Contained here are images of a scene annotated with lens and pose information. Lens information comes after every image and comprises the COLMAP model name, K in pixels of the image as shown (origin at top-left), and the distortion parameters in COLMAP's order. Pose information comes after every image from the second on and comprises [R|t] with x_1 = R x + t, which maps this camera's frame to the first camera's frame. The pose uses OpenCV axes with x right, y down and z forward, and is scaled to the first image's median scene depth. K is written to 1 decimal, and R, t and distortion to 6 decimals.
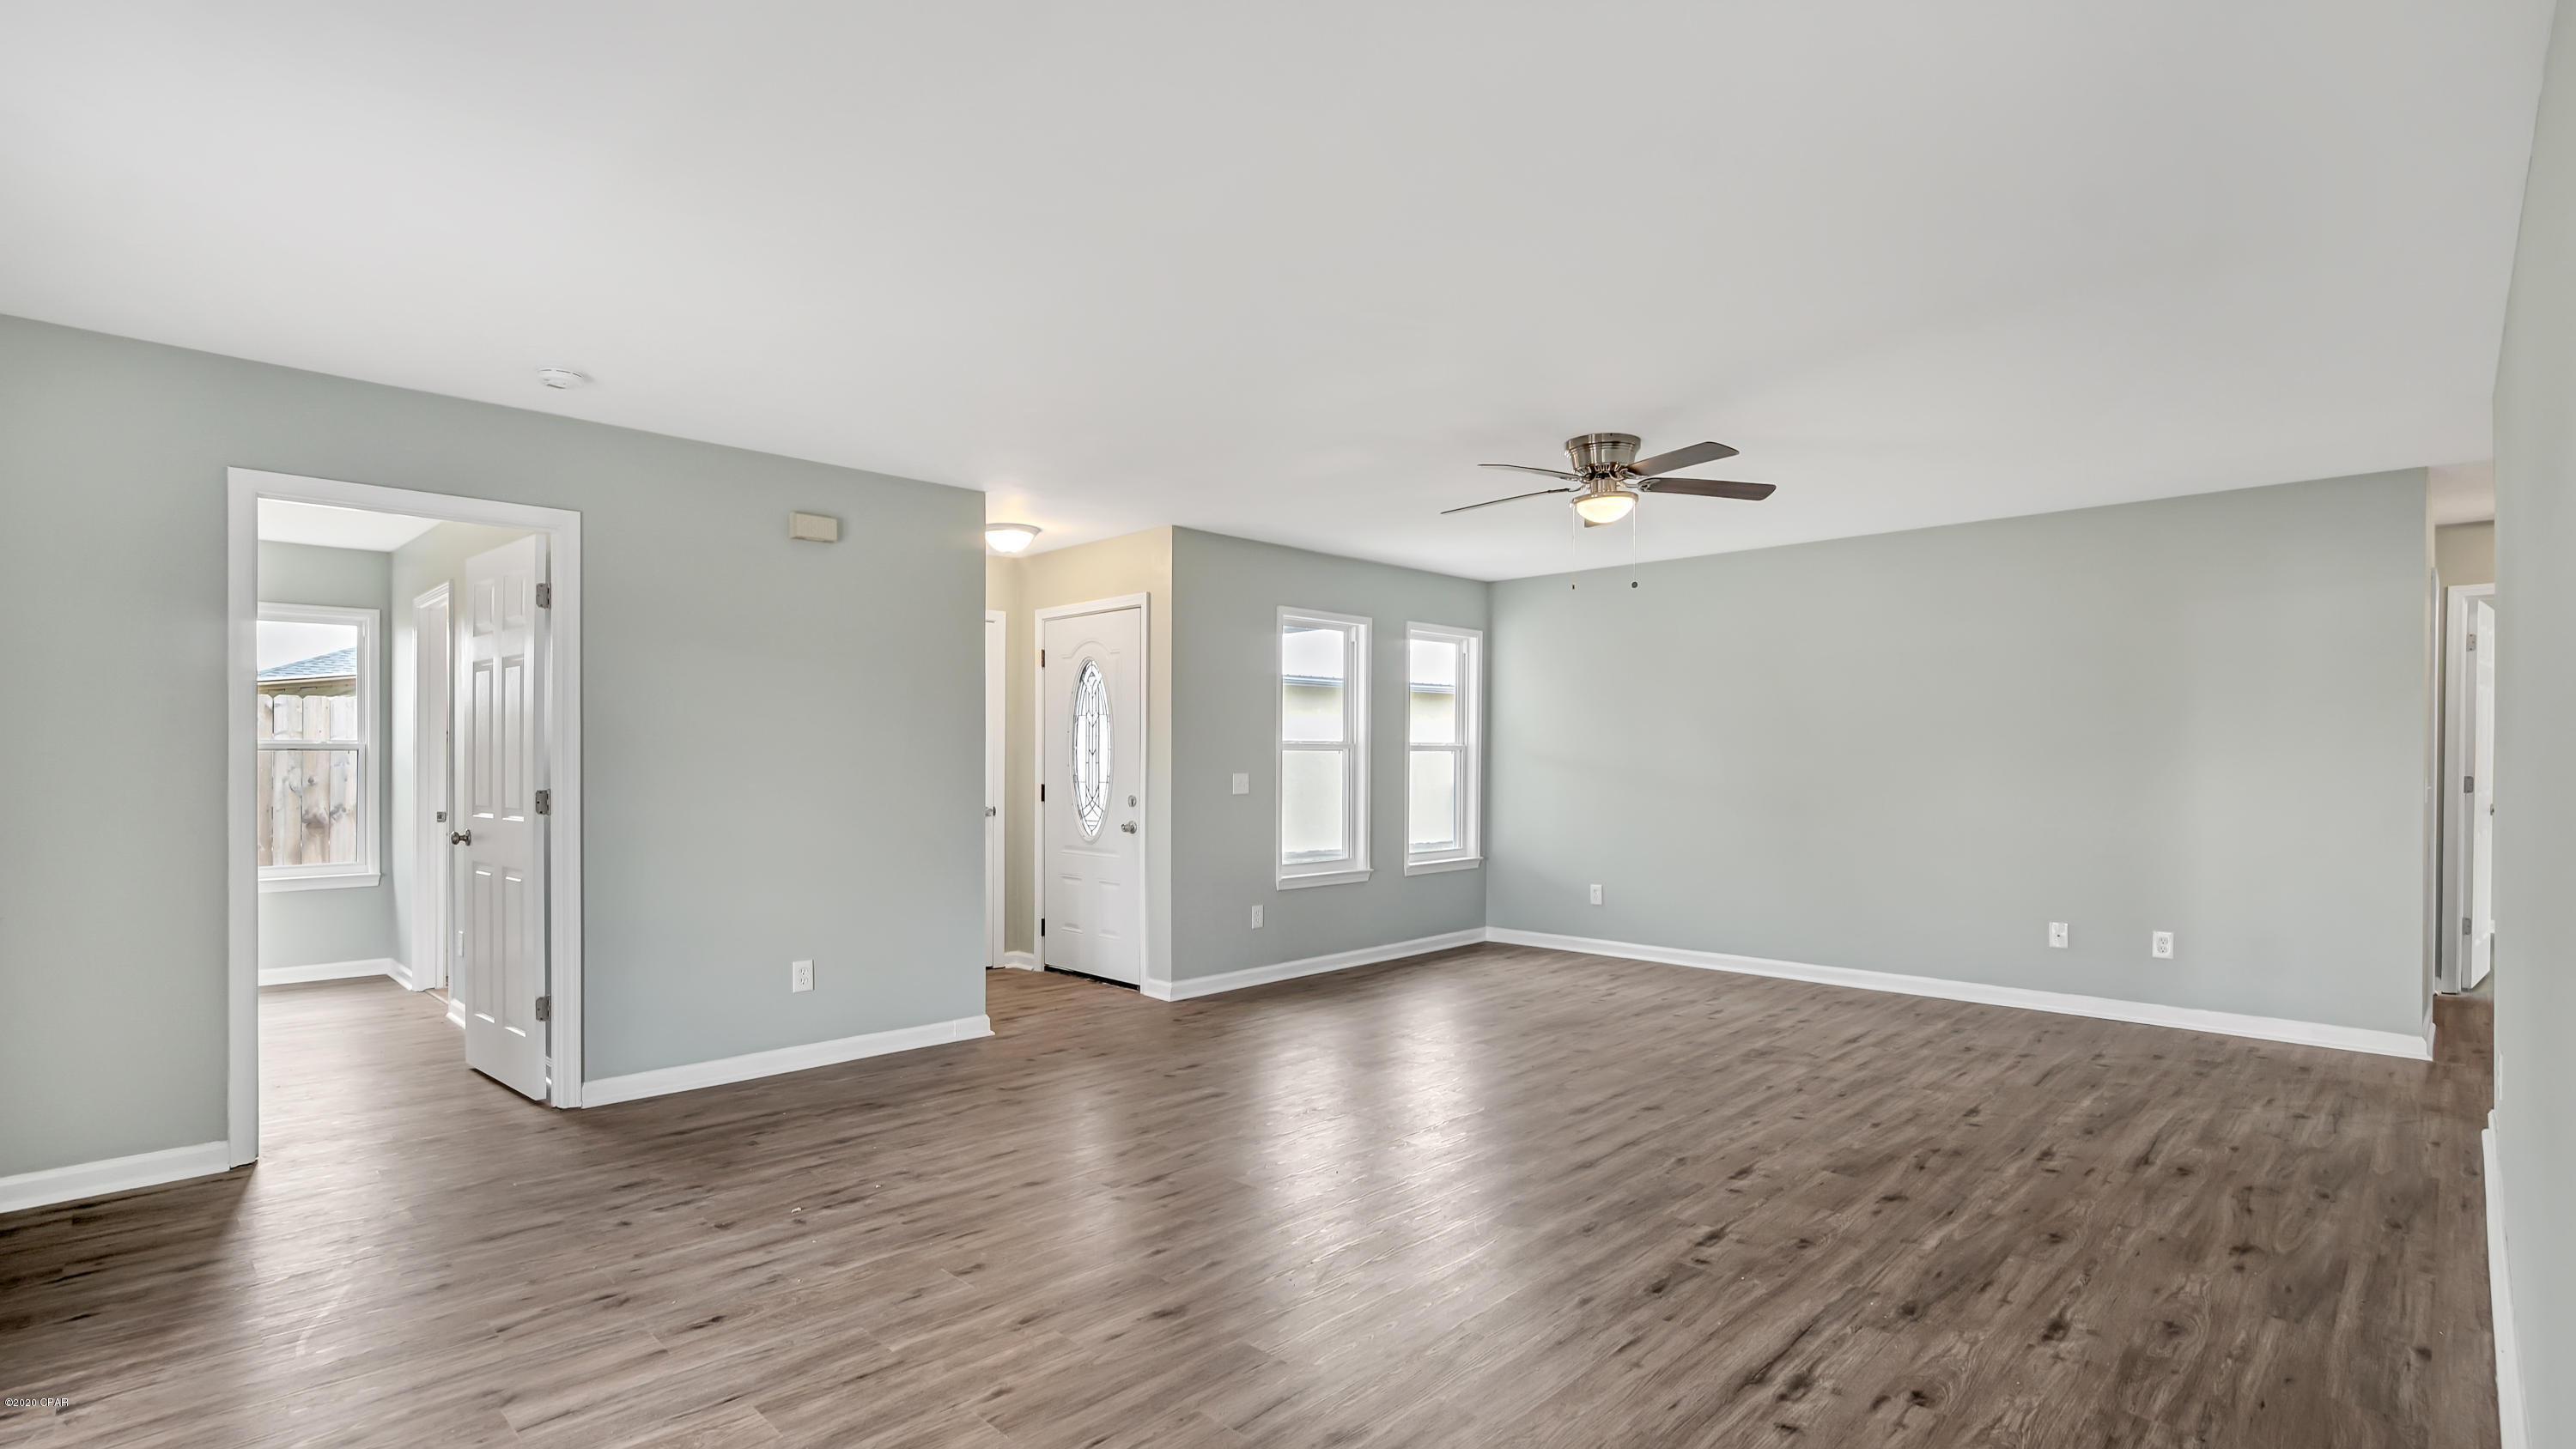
lens RADIAL K [[1202.2, 0, 1294.3], [0, 1202.2, 753.5], [0, 0, 1]] dist [0.000031, -0.000098]
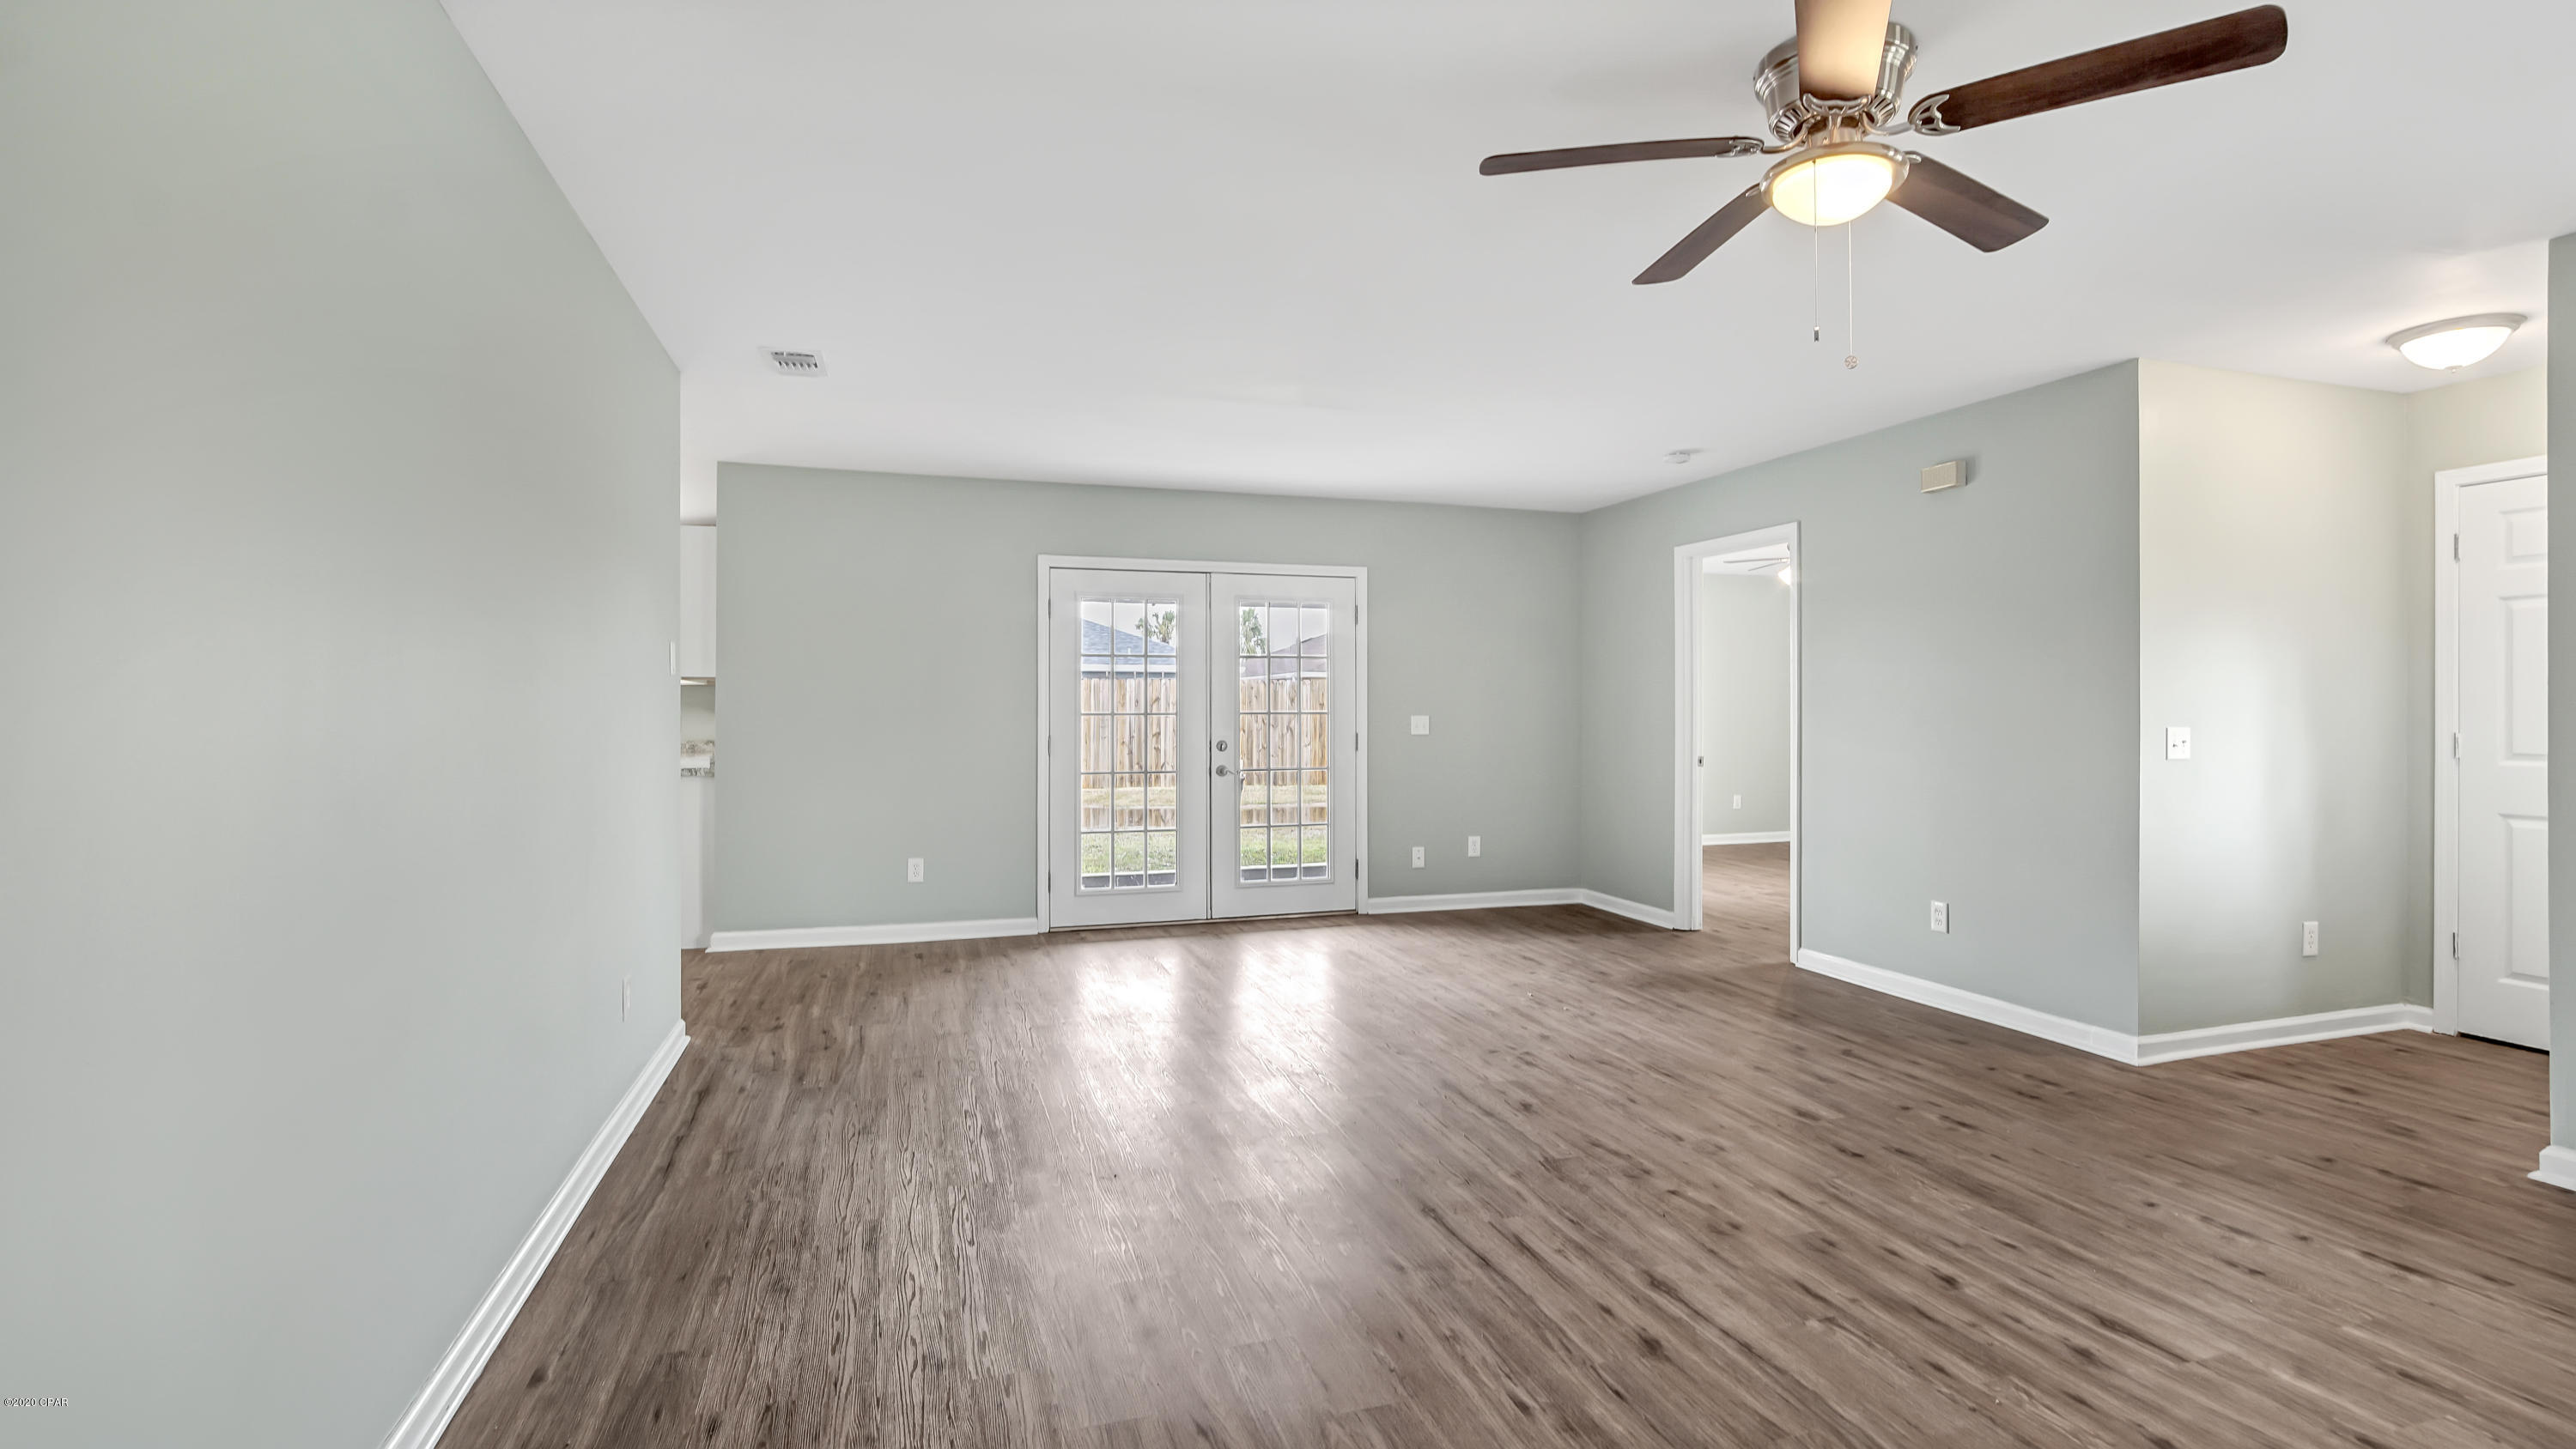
lens RADIAL K [[1168.6, 0, 1288.0], [0, 1168.6, 724.5], [0, 0, 1]] dist [-0.023386, 0.000236]
pose [[-0.455652, 0.013727, -0.890052, 0.979442], [-0.000167, 0.999880, 0.015506, 0.006105], [0.890158, 0.007214, -0.455595, 1.278553]]
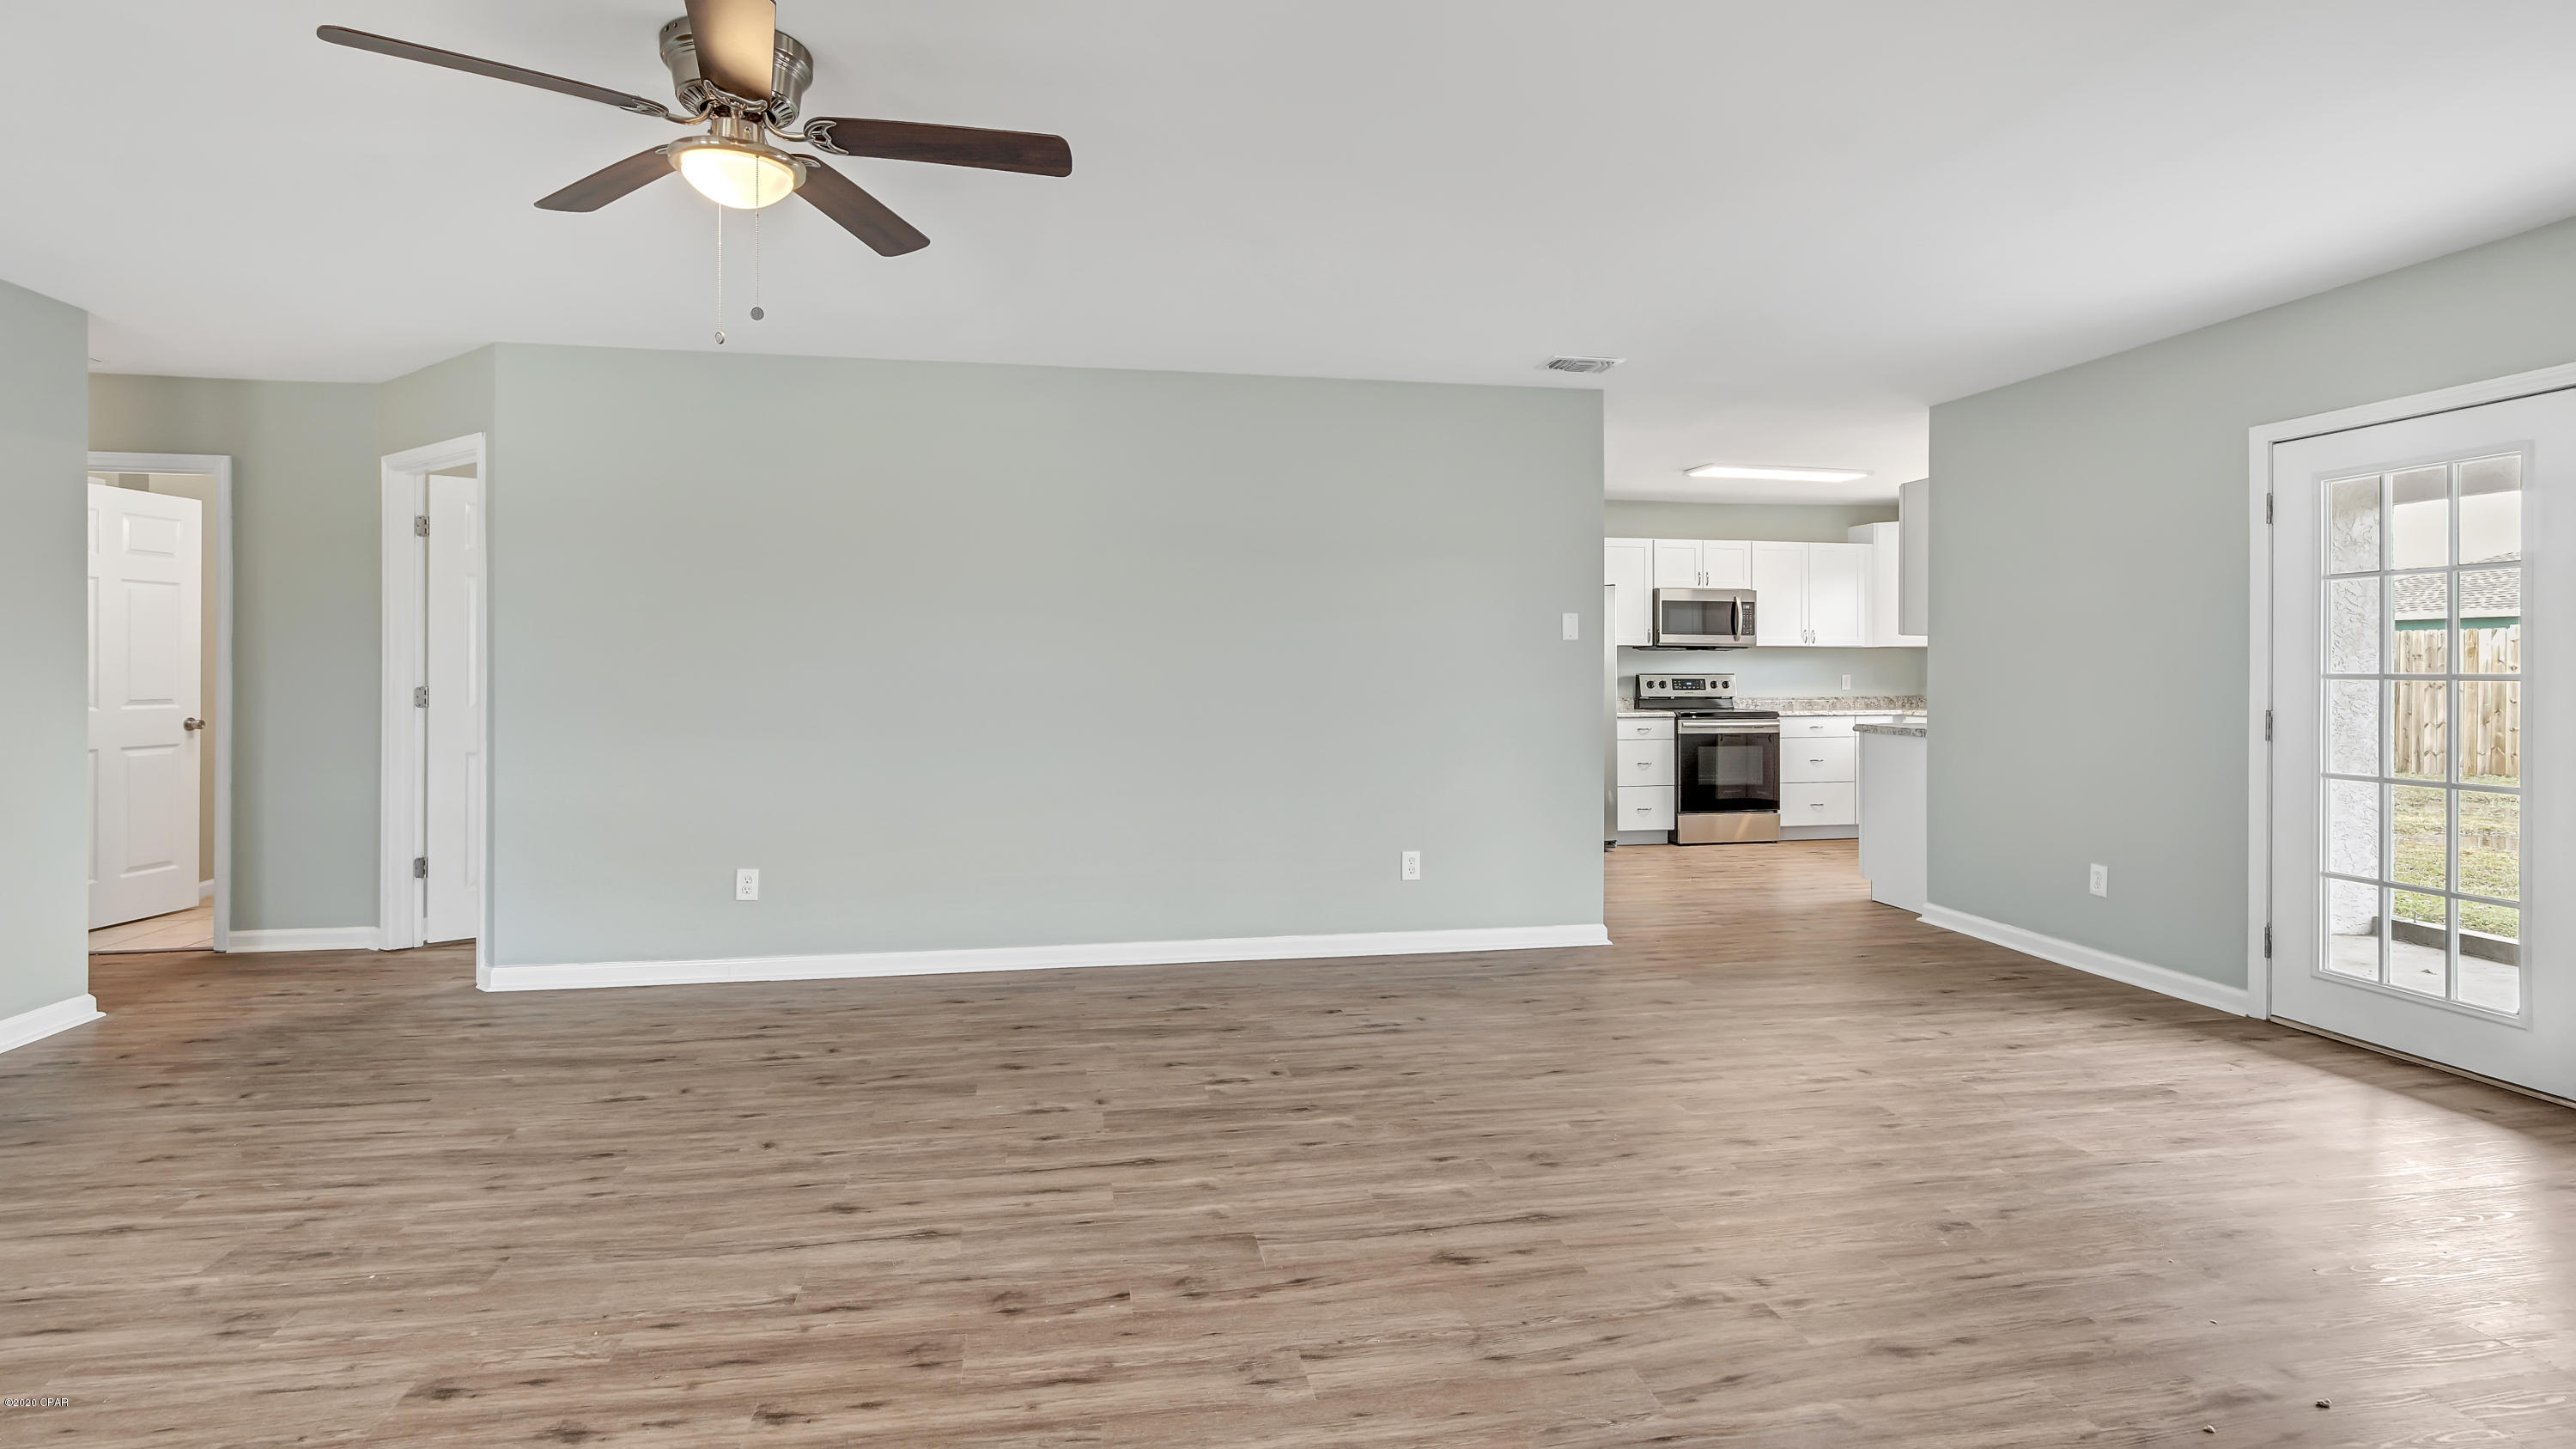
lens RADIAL K [[1221.9, 0, 1281.6], [0, 1221.9, 680.1], [0, 0, 1]] dist [-0.024084, -0.000291]
pose [[-0.818670, -0.004074, 0.574249, -0.301599], [-0.000036, 0.999975, 0.007043, 0.014288], [-0.574264, 0.005746, -0.818650, 1.628509]]
